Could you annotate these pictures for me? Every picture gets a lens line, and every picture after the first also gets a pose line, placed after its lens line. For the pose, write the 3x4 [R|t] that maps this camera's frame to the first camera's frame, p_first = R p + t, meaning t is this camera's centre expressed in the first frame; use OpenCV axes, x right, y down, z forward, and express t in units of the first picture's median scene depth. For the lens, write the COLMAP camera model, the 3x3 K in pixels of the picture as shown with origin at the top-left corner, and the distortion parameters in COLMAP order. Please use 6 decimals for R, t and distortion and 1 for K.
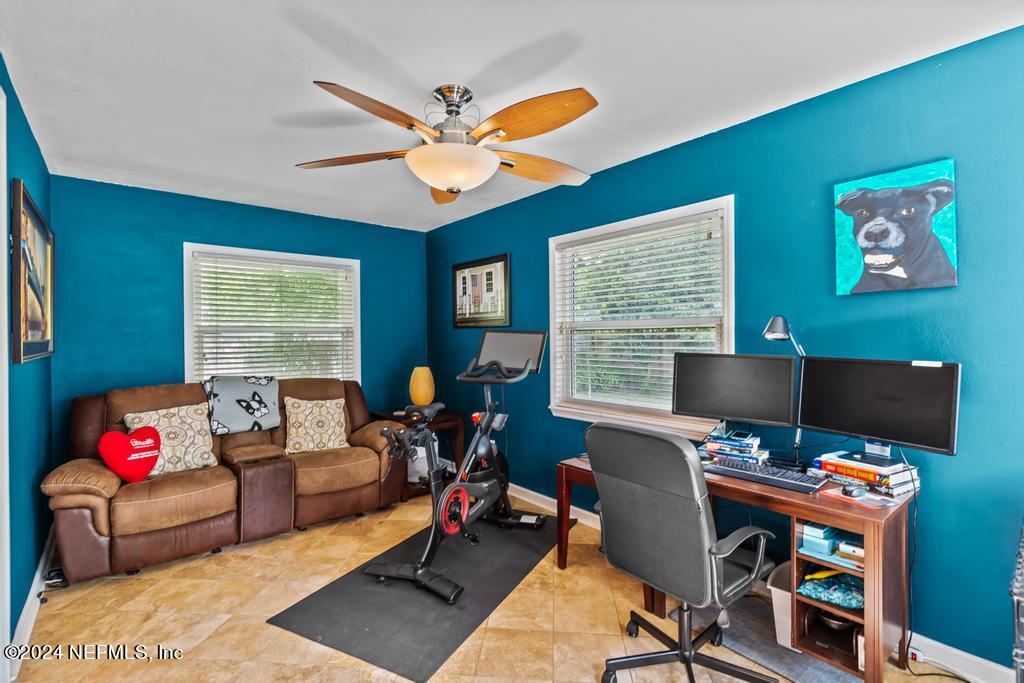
lens RADIAL K [[472.8, 0, 510.5], [0, 472.8, 340.7], [0, 0, 1]] dist [0.007109, 0.000600]
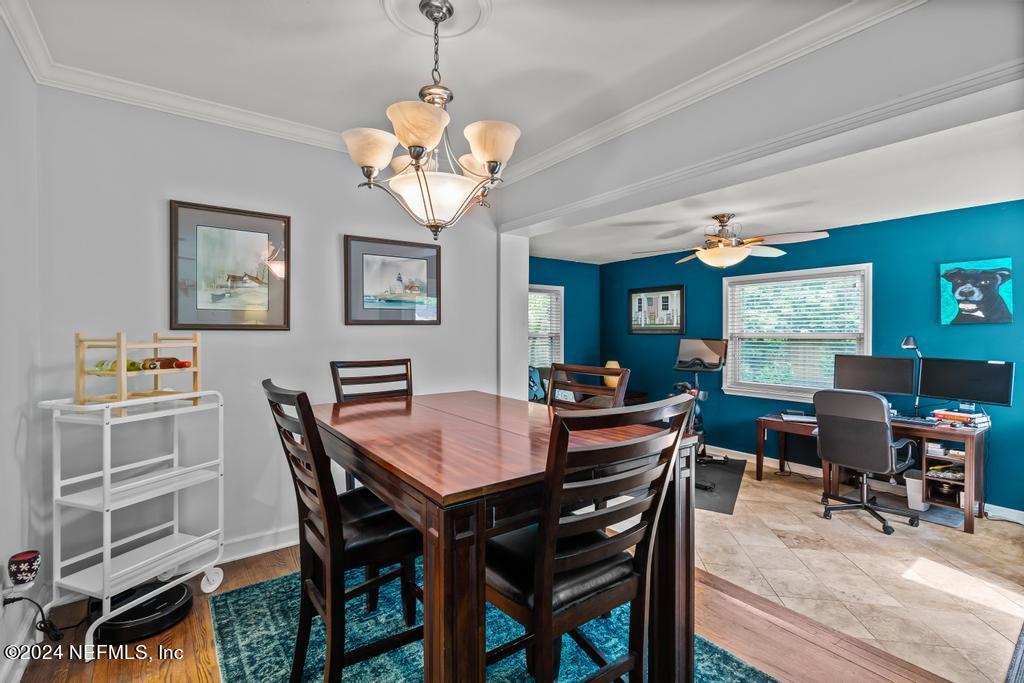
lens RADIAL K [[472.8, 0, 490.4], [0, 472.8, 336.2], [0, 0, 1]] dist [0.007109, 0.000600]
pose [[0.997946, 0.006819, -0.063693, -0.991255], [-0.006688, 0.999975, 0.002260, -0.044885], [0.063706, -0.001829, 0.997967, -1.005156]]
